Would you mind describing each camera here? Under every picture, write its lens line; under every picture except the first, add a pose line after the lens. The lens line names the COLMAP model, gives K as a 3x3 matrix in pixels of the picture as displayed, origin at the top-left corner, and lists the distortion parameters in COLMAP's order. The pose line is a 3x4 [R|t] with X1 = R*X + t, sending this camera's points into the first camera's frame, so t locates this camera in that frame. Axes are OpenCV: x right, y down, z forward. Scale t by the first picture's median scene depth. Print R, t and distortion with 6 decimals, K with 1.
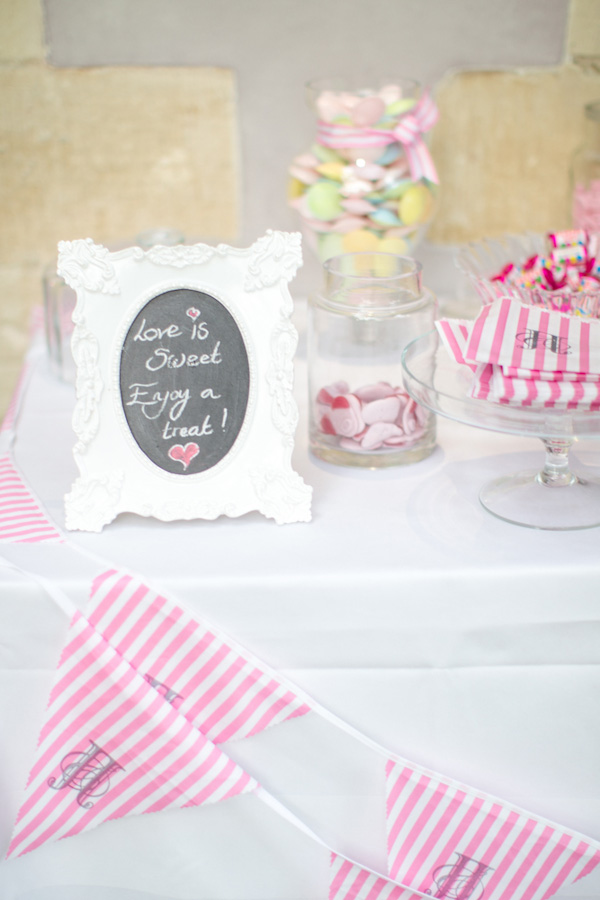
lens RADIAL K [[1686.6, 0, 300.0], [0, 1686.6, 450.0], [0, 0, 1]] dist [-0.112214, -0.068867]
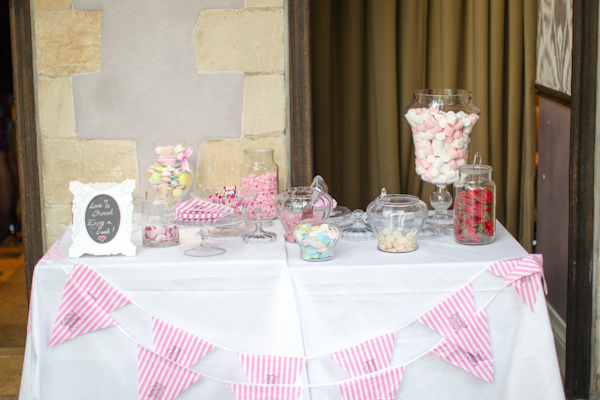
lens RADIAL K [[1124.4, 0, 300.0], [0, 1124.4, 200.0], [0, 0, 1]] dist [-0.112214, -0.068867]
pose [[0.999987, -0.002484, 0.004390, 0.358784], [0.003282, 0.981324, -0.192337, 0.398641], [-0.003830, 0.192349, 0.981319, -1.439794]]
